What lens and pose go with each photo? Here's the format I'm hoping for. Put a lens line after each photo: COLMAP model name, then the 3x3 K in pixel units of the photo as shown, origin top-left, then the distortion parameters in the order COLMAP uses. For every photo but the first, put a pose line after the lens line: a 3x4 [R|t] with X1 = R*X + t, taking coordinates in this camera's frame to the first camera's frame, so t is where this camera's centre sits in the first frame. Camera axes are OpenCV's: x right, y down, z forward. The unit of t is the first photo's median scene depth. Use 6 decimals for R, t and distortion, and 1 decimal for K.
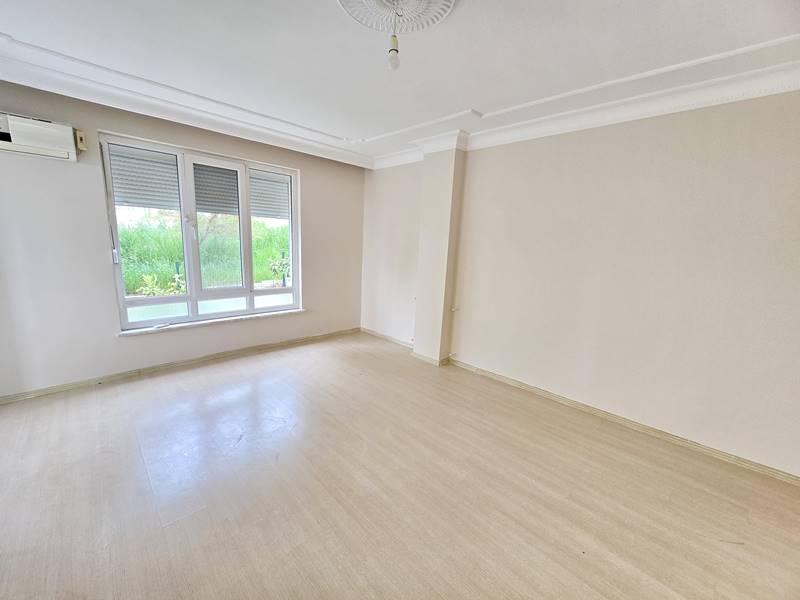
lens RADIAL K [[329.0, 0, 397.8], [0, 329.0, 305.1], [0, 0, 1]] dist [-0.007499, 0.003157]
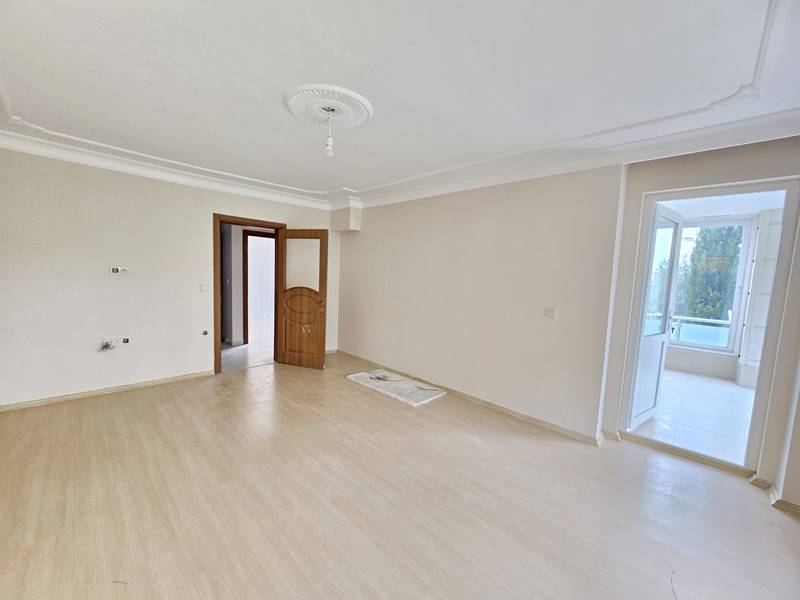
lens RADIAL K [[329.0, 0, 397.8], [0, 329.0, 305.1], [0, 0, 1]] dist [-0.007499, 0.003157]
pose [[-0.996118, -0.084446, -0.024836, -0.145478], [-0.088023, 0.955761, 0.280664, -0.226278], [0.000036, 0.281760, -0.959485, 1.114389]]
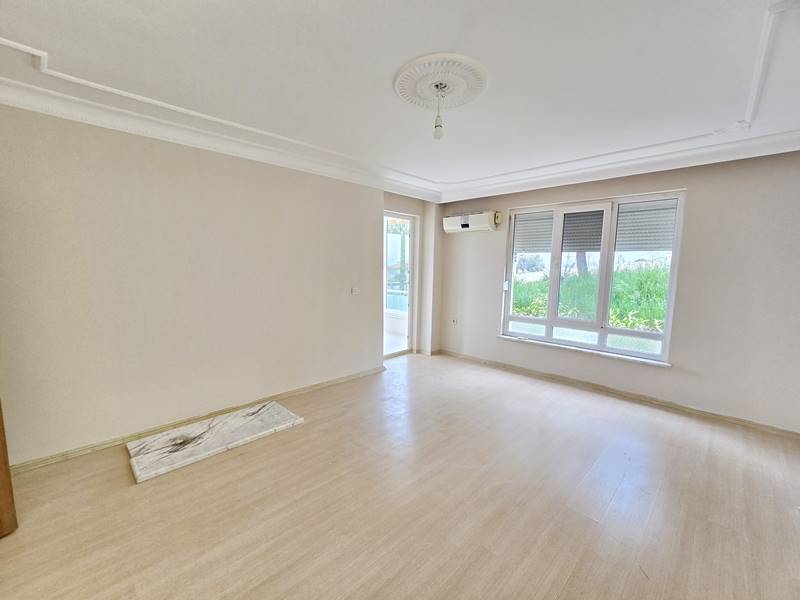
lens RADIAL K [[329.0, 0, 397.8], [0, 329.0, 305.1], [0, 0, 1]] dist [-0.007499, 0.003157]
pose [[0.005496, 0.082352, -0.996588, 0.571760], [-0.200118, 0.976534, 0.079592, -0.070190], [0.979756, 0.198998, 0.021848, 0.410728]]
